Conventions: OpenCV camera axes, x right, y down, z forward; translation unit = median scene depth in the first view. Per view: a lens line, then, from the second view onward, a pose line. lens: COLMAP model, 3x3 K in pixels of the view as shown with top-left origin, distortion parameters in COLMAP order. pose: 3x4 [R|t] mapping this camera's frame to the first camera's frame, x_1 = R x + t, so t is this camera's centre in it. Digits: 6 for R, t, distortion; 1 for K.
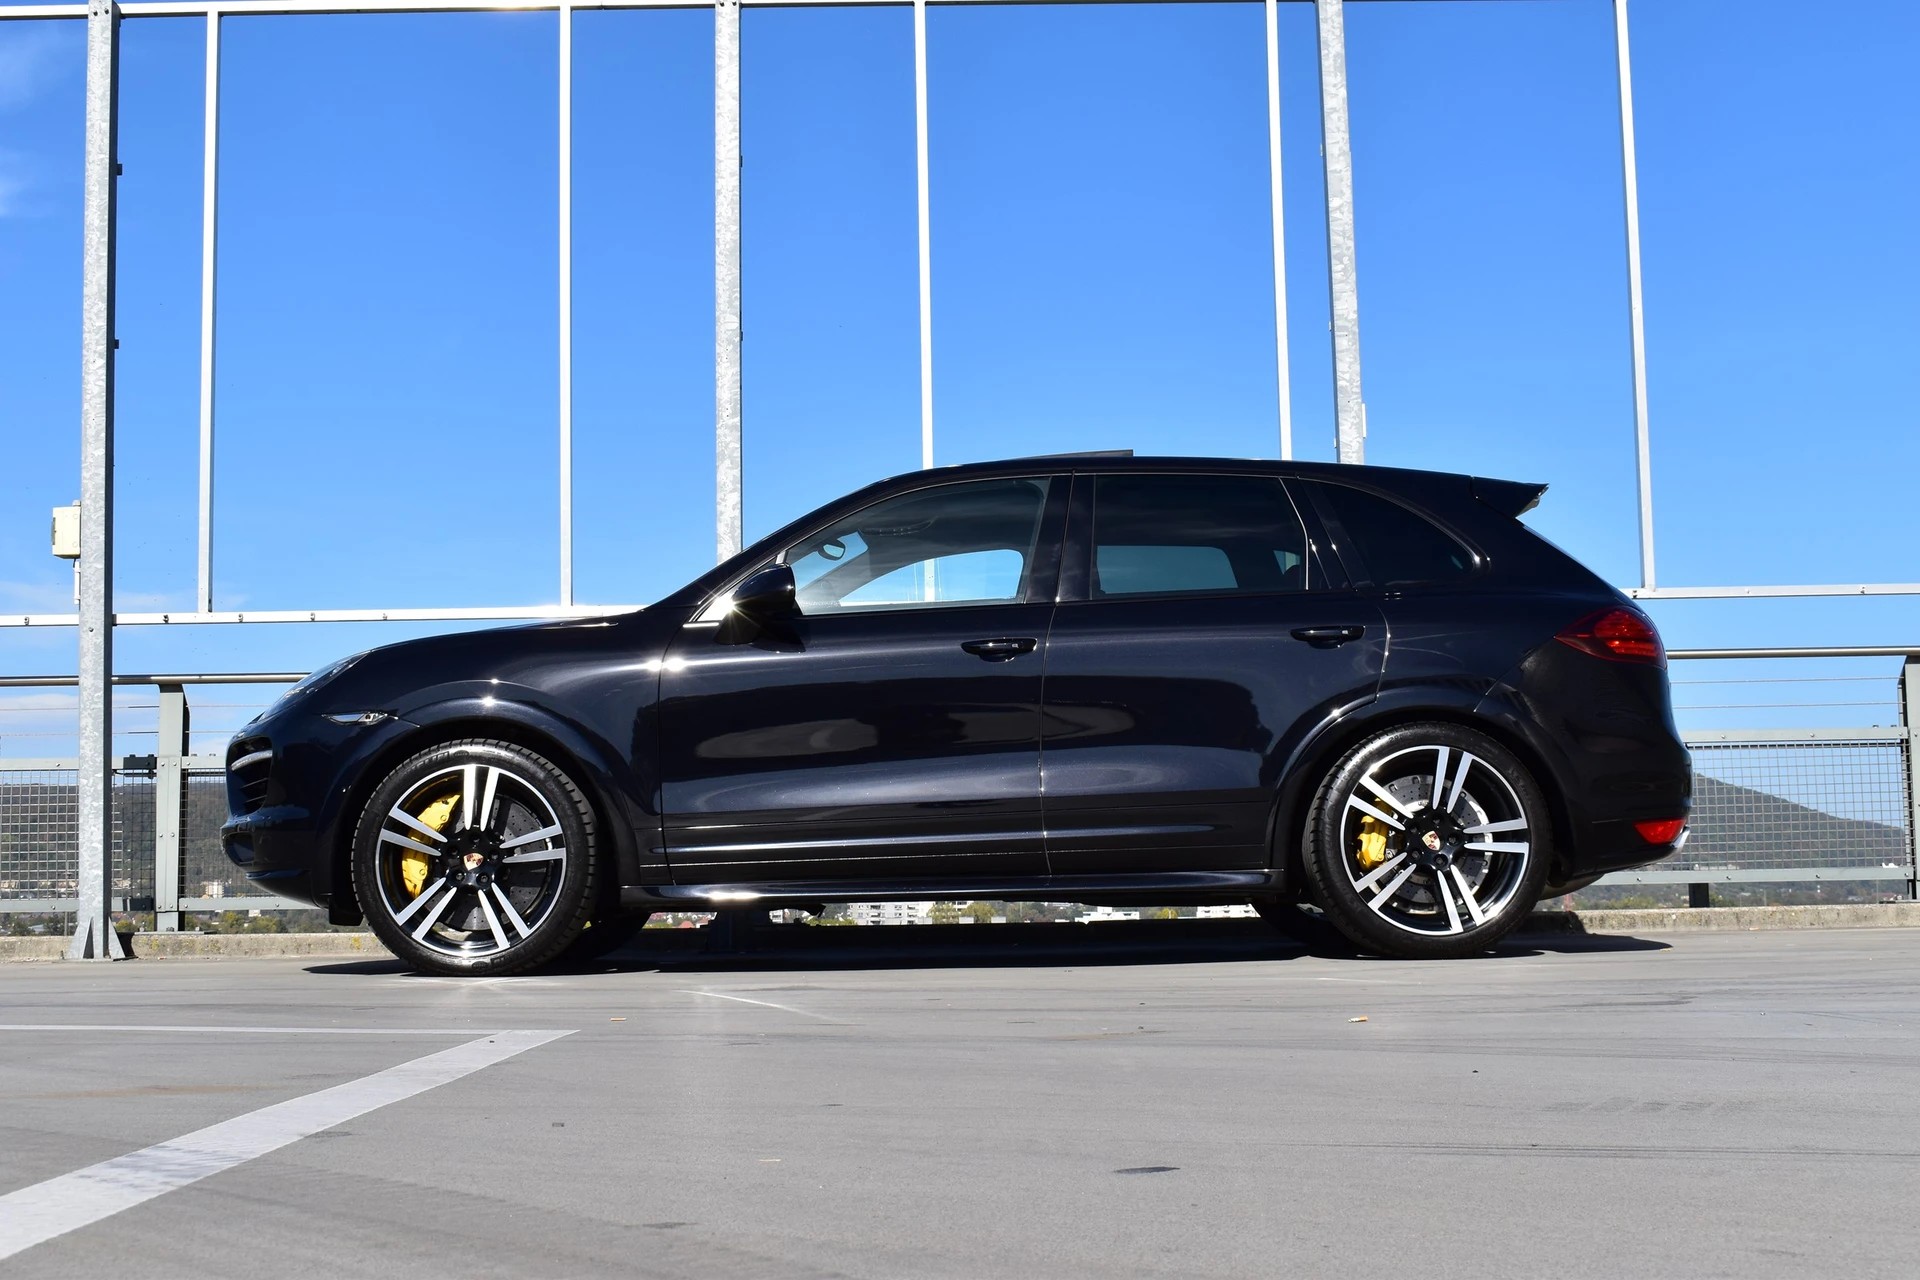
lens RADIAL K [[2421.8, 0, 963.0], [0, 2421.8, 646.1], [0, 0, 1]] dist [-0.041182, -0.006631]
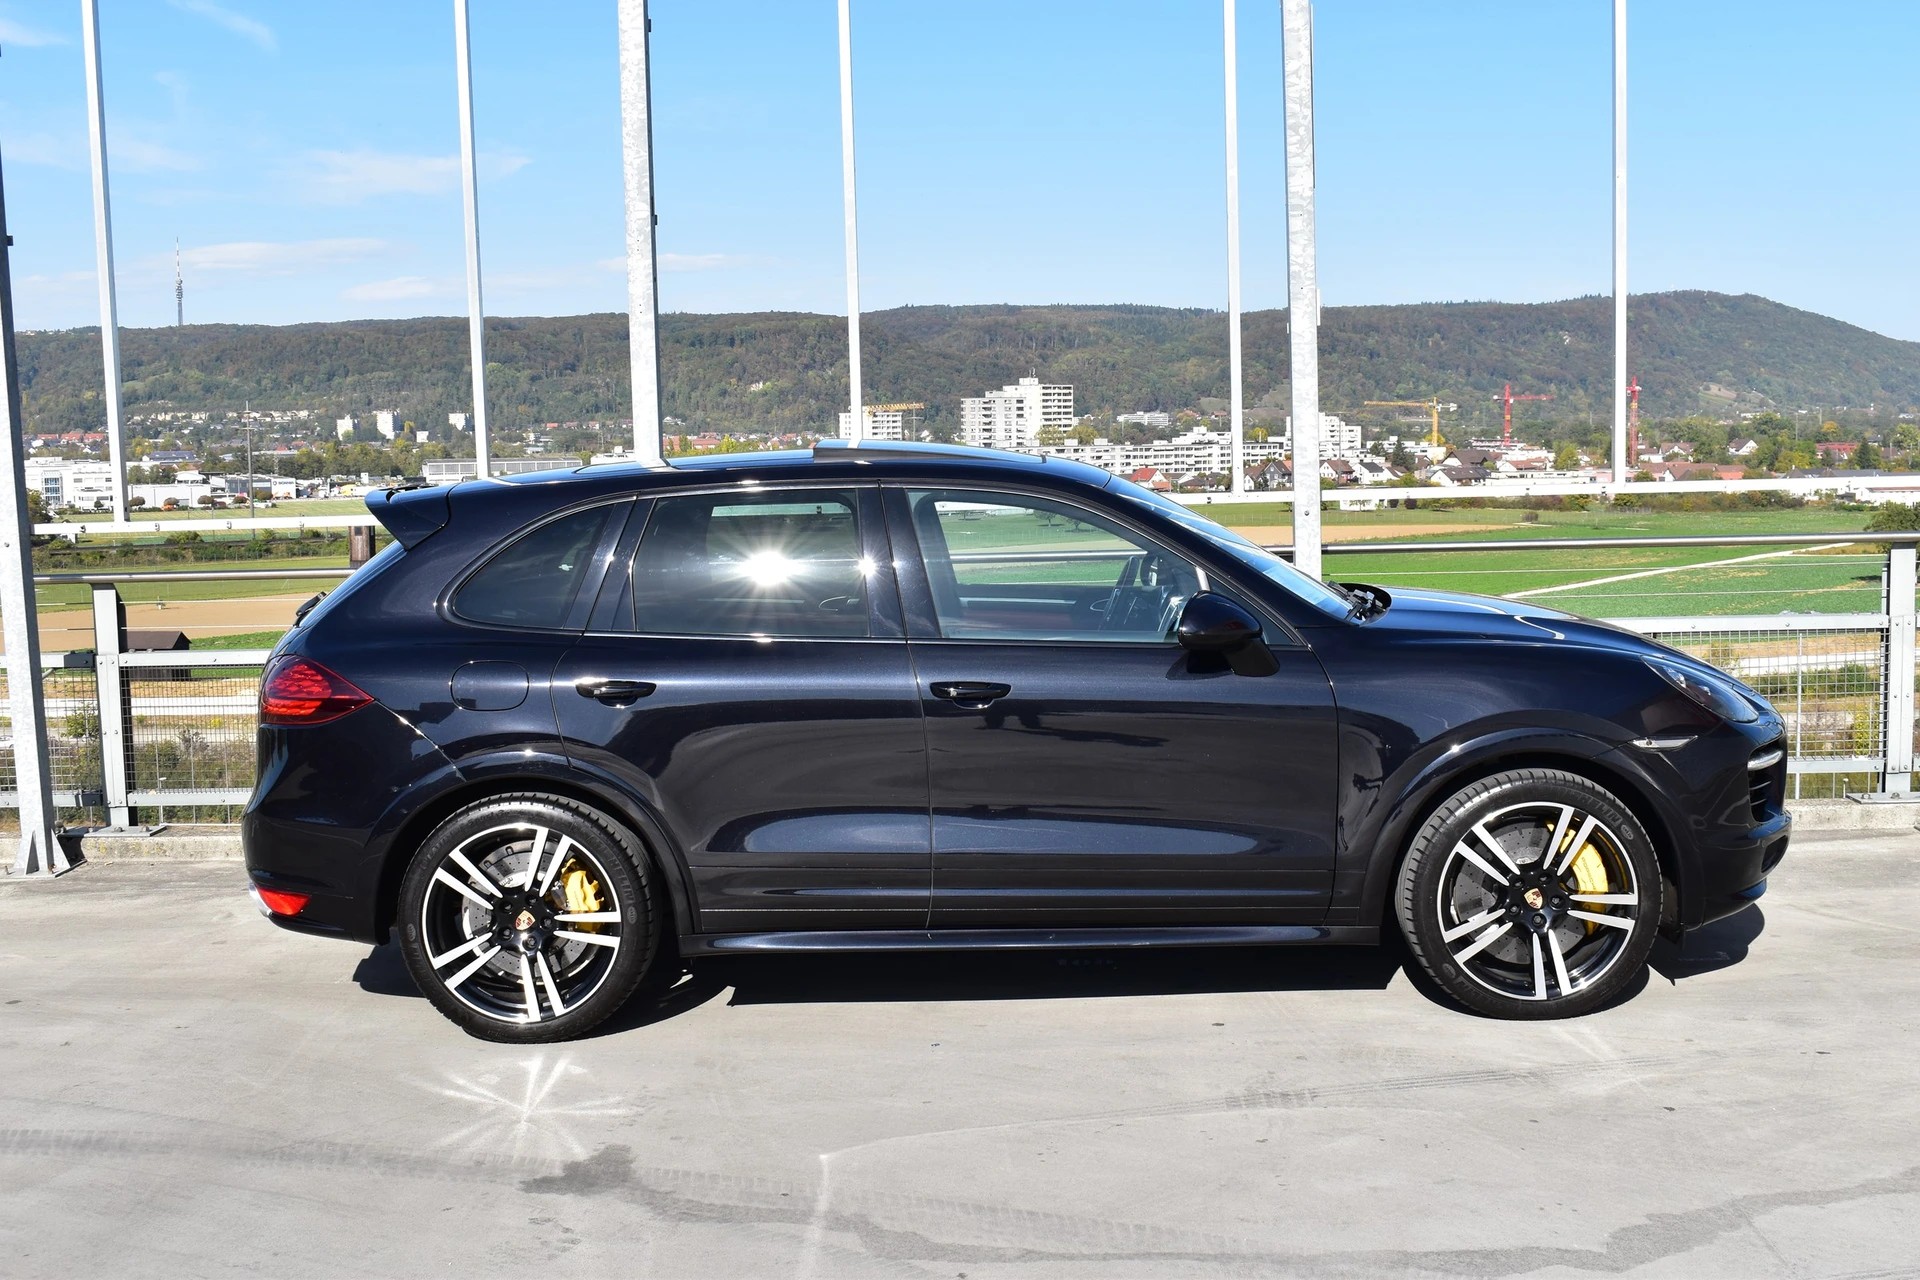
lens RADIAL K [[2229.3, 0, 966.4], [0, 2229.3, 639.0], [0, 0, 1]] dist [-0.053693, -0.006032]
pose [[0.998862, -0.003623, -0.047548, 0.070811], [0.013403, 0.978240, 0.207042, -0.148399], [0.045763, -0.207444, 0.977176, 0.128340]]
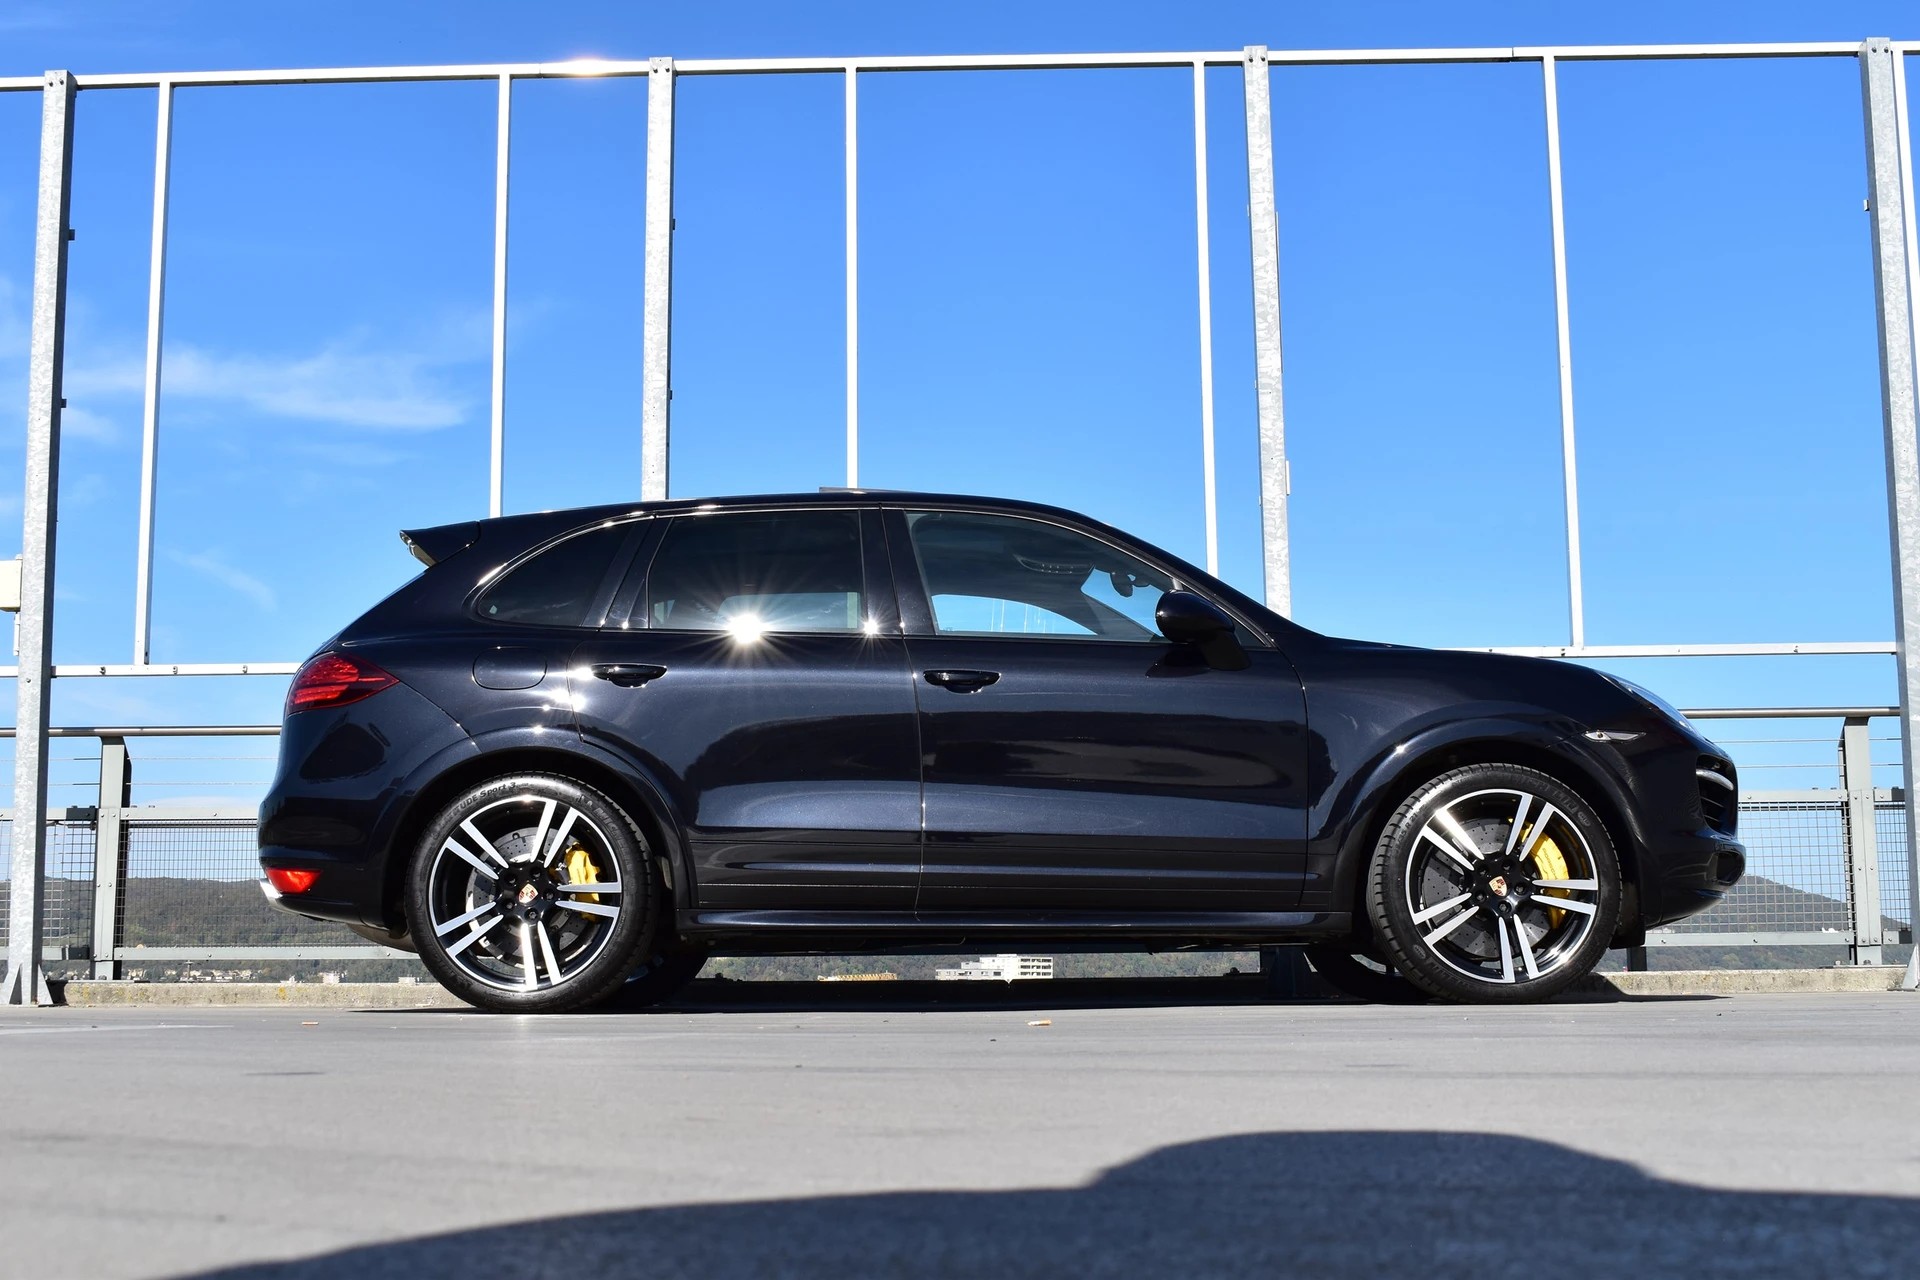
lens RADIAL K [[2328.0, 0, 957.1], [0, 2328.0, 651.9], [0, 0, 1]] dist [-0.042761, -0.018582]
pose [[0.999162, 0.003694, -0.040761, 0.069175], [-0.005474, 0.999032, -0.043638, 0.021295], [0.040560, 0.043824, 0.998216, 0.039324]]
